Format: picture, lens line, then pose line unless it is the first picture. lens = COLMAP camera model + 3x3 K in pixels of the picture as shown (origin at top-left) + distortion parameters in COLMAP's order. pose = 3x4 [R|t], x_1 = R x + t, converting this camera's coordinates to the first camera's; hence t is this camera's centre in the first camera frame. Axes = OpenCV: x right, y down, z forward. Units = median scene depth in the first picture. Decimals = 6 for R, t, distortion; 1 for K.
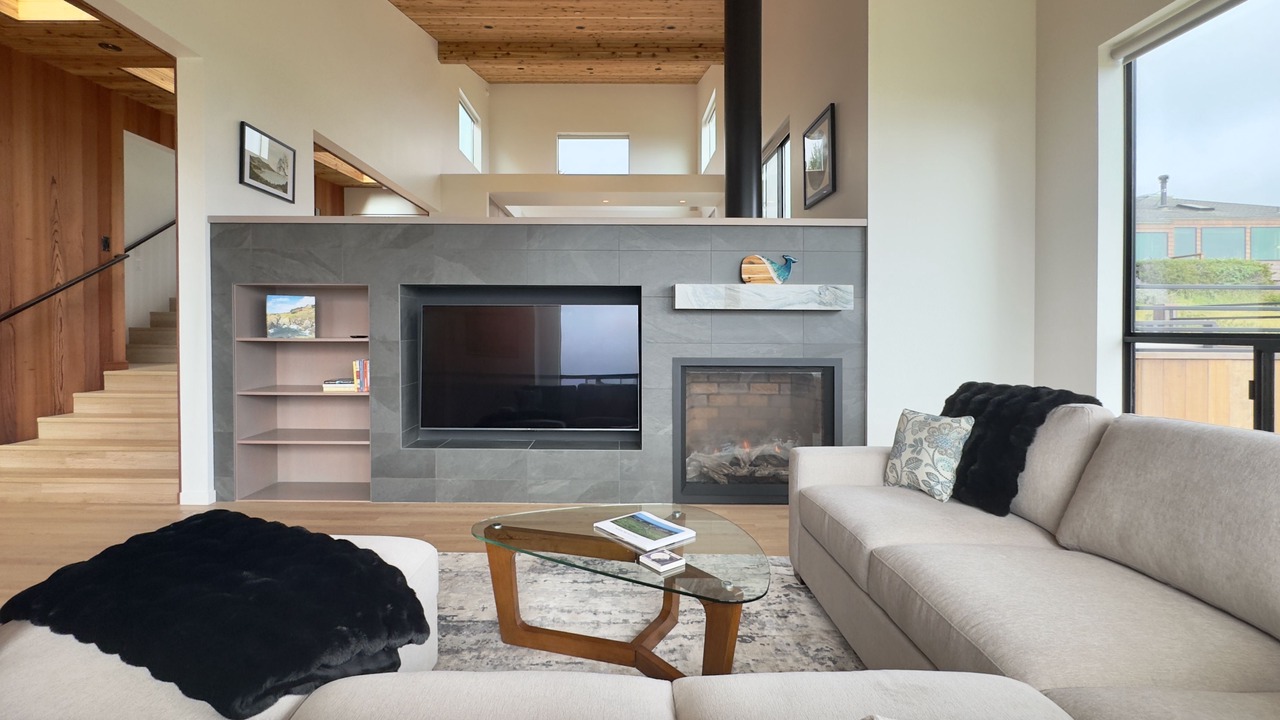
lens RADIAL K [[569.7, 0, 625.0], [0, 569.7, 332.8], [0, 0, 1]] dist [0.003322, 0.000184]
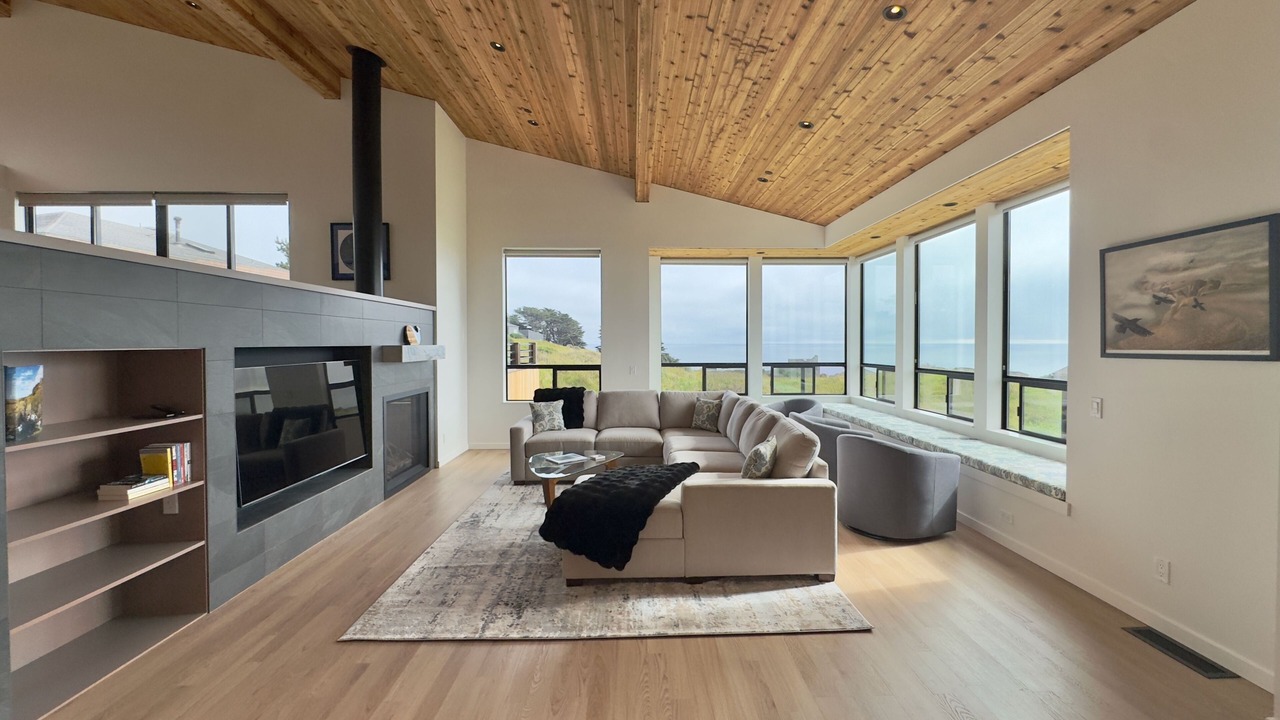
lens RADIAL K [[522.3, 0, 651.9], [0, 522.3, 355.6], [0, 0, 1]] dist [-0.000662, 0.000672]
pose [[-0.042101, -0.031053, 0.998631, -1.217292], [0.008192, 0.999473, 0.031424, -0.092119], [-0.999080, 0.009503, -0.041824, 0.391616]]
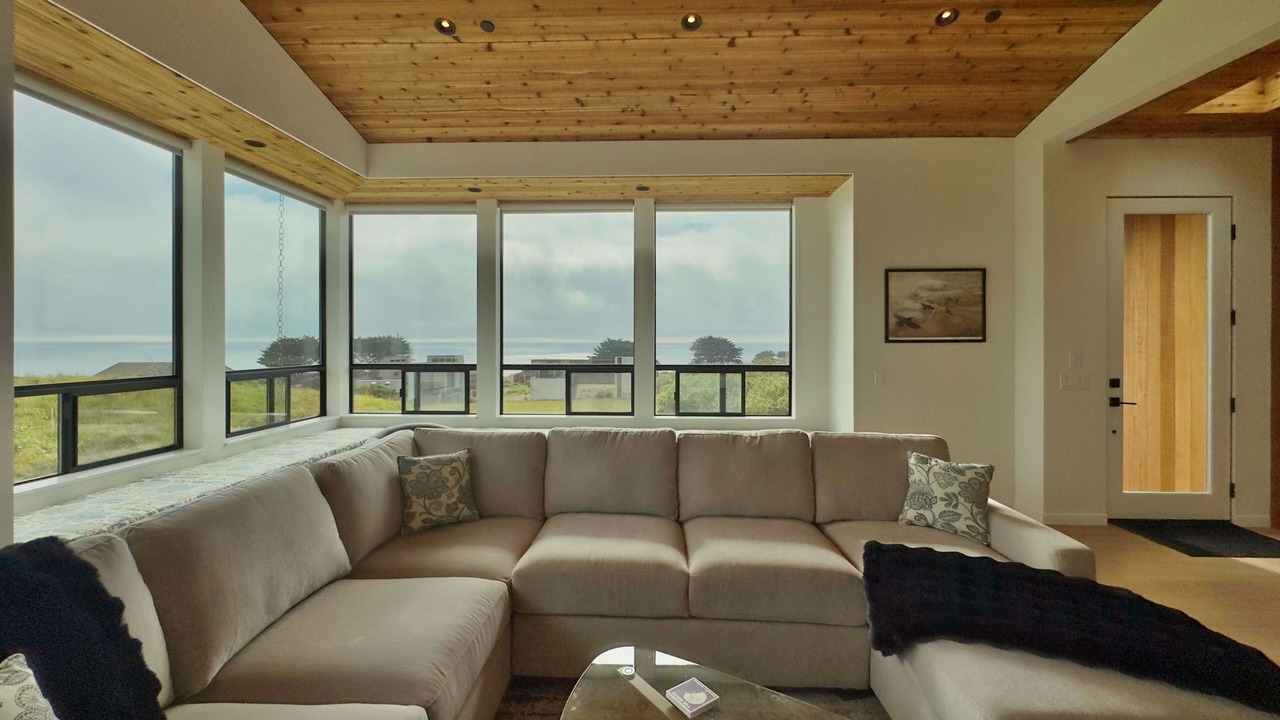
lens RADIAL K [[522.3, 0, 642.0], [0, 522.3, 341.2], [0, 0, 1]] dist [-0.000662, 0.000672]
pose [[-0.999517, -0.008991, 0.029741, 0.043305], [-0.008720, 0.999919, 0.009226, -0.068908], [-0.029822, 0.008962, -0.999515, 0.843459]]
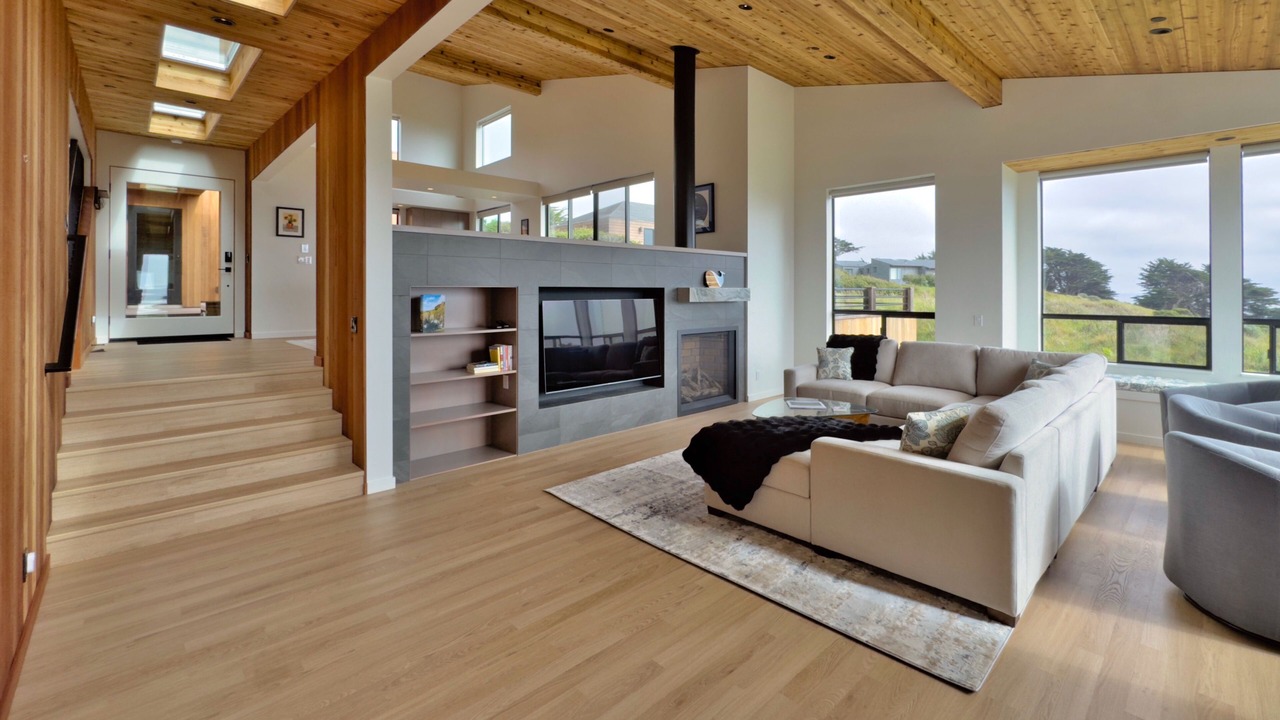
lens RADIAL K [[547.8, 0, 645.5], [0, 547.8, 292.1], [0, 0, 1]] dist [0.001120, 0.001120]
pose [[0.716235, -0.006528, 0.697828, -1.104484], [0.008596, 0.999963, 0.000532, -0.070355], [-0.697806, 0.005617, 0.716265, -0.090032]]
